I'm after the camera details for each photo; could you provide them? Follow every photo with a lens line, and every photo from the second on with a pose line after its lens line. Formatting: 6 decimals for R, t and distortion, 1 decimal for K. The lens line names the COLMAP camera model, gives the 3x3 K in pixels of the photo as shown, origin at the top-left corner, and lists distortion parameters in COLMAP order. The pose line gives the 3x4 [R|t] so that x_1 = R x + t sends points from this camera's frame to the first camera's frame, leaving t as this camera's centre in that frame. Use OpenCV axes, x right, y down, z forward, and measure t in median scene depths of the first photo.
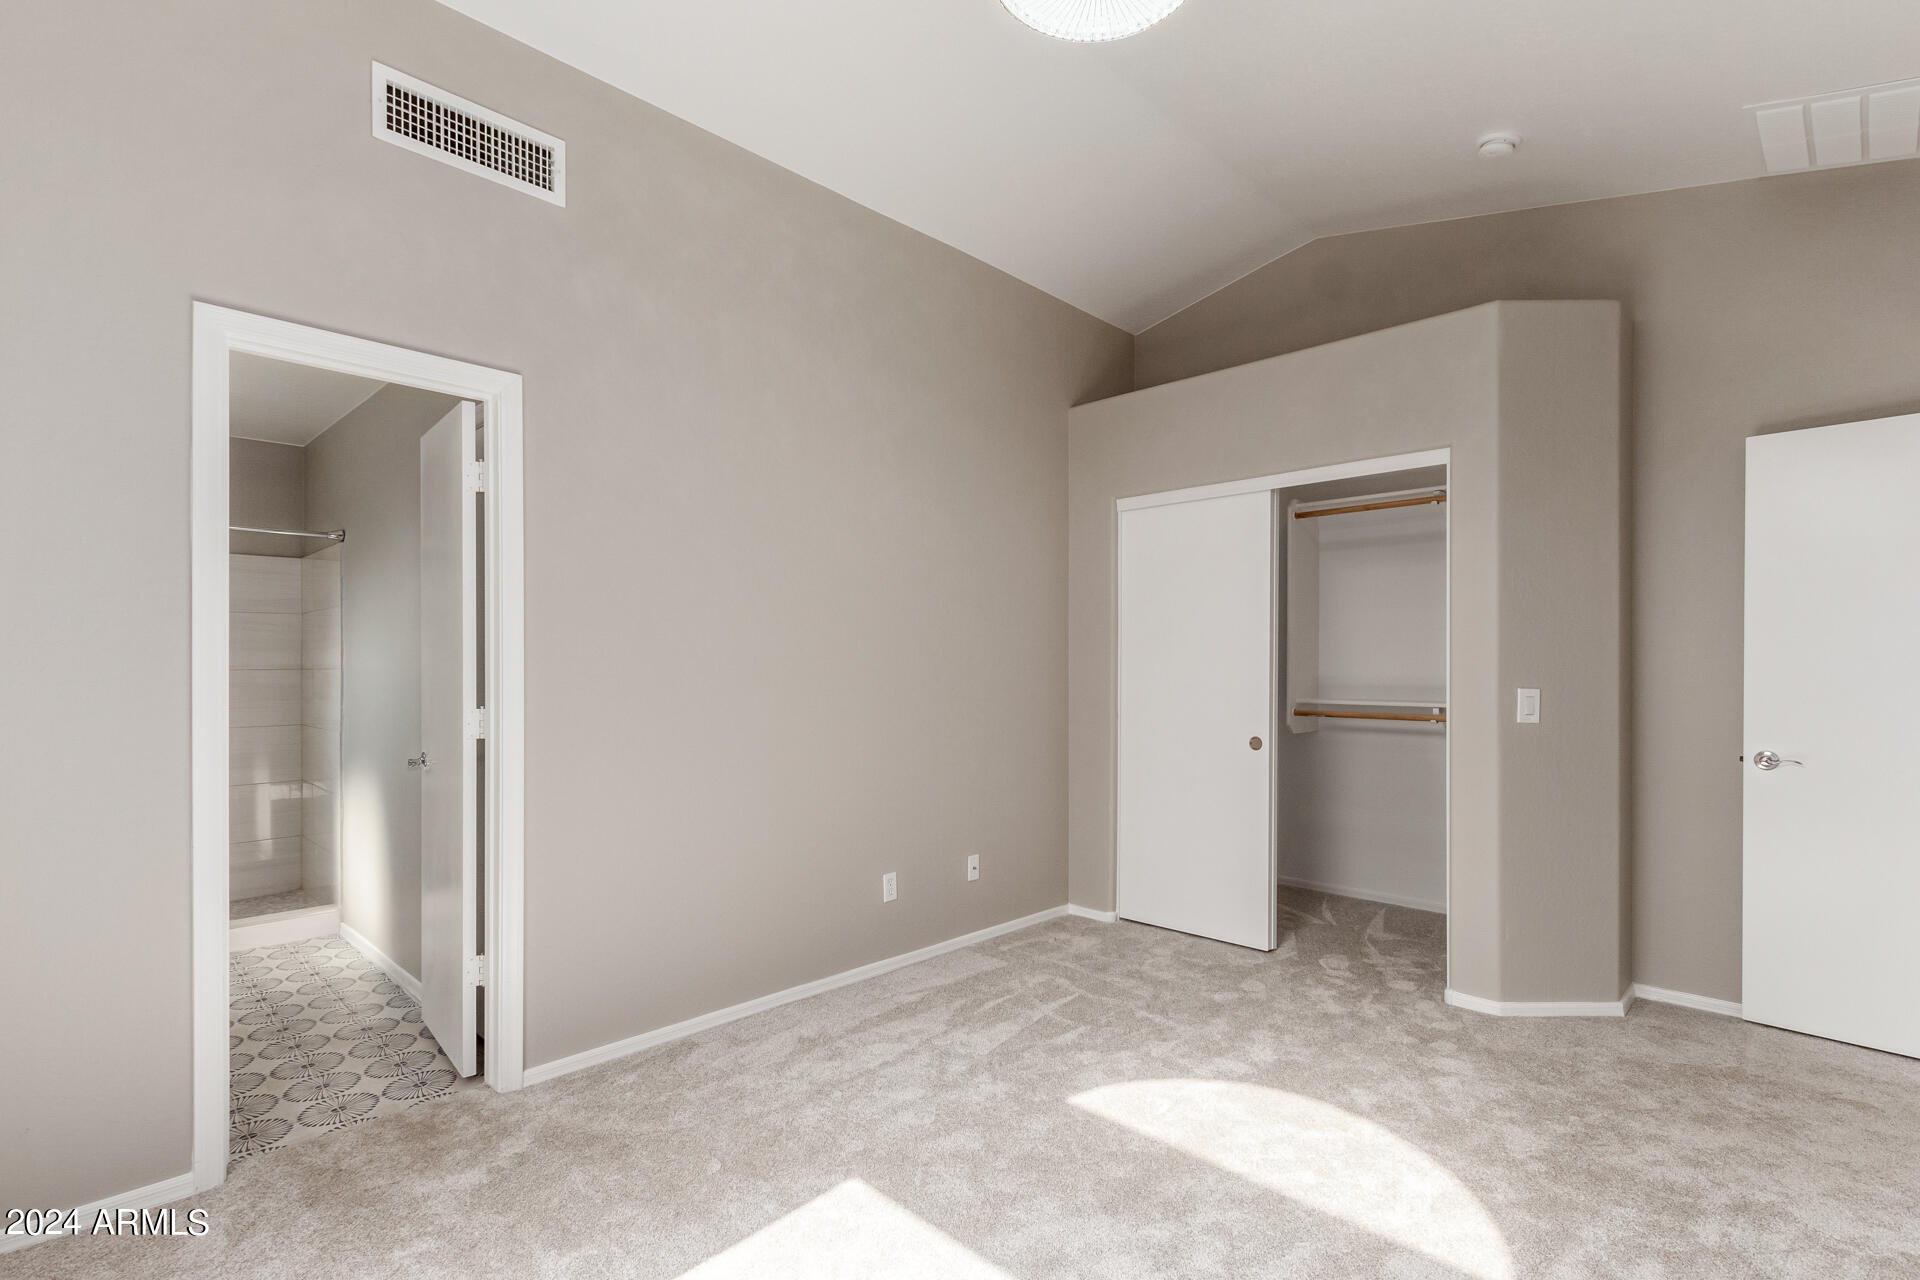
lens RADIAL K [[915.2, 0, 977.7], [0, 915.2, 659.5], [0, 0, 1]] dist [0.017365, -0.000743]
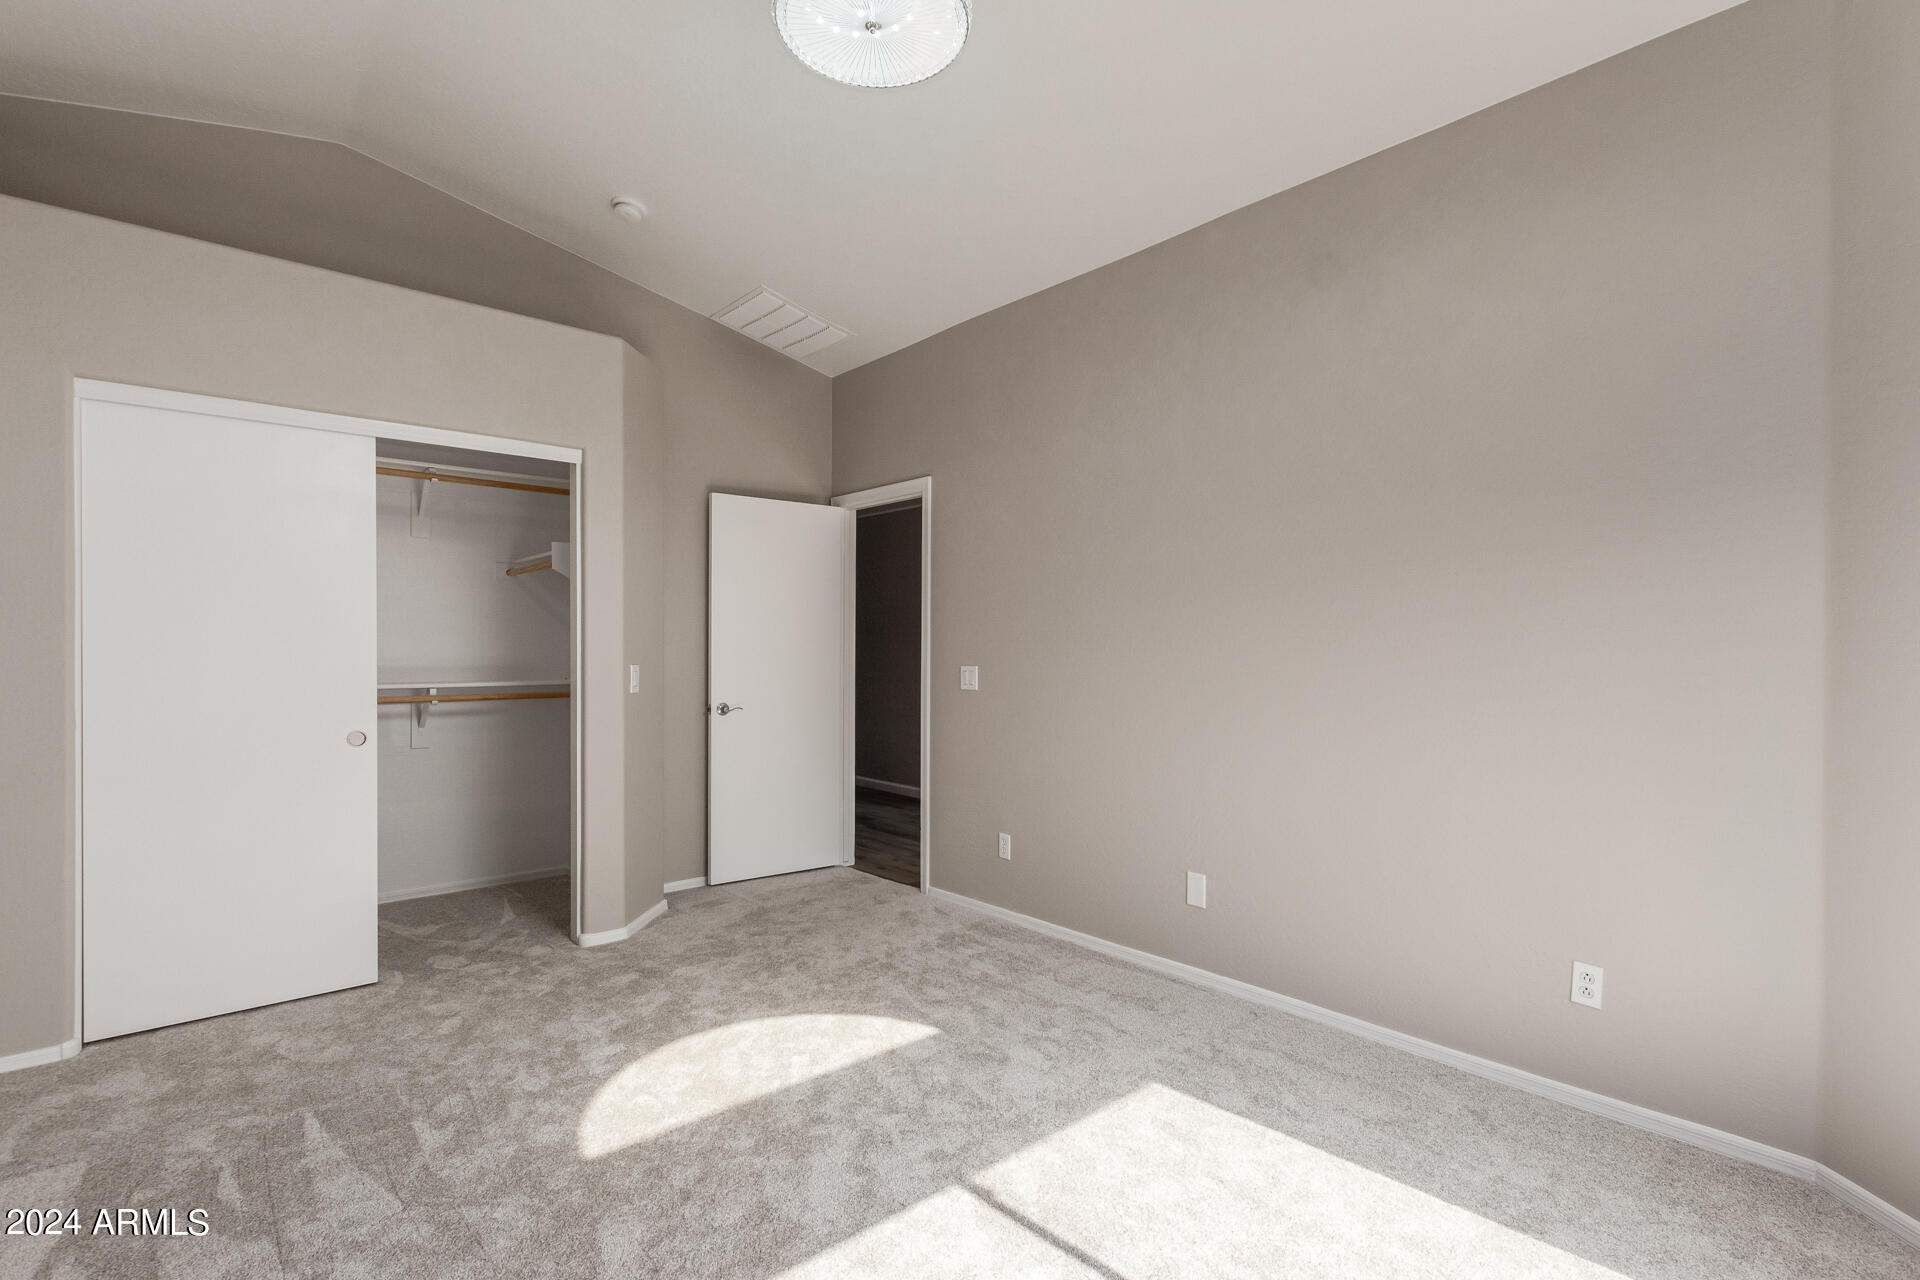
lens RADIAL K [[915.2, 0, 977.7], [0, 915.2, 659.5], [0, 0, 1]] dist [0.017365, -0.000743]
pose [[0.076677, -0.020440, 0.996846, -0.637388], [-0.013833, 0.999672, 0.021562, -0.008711], [-0.996960, -0.015443, 0.076369, 0.502603]]
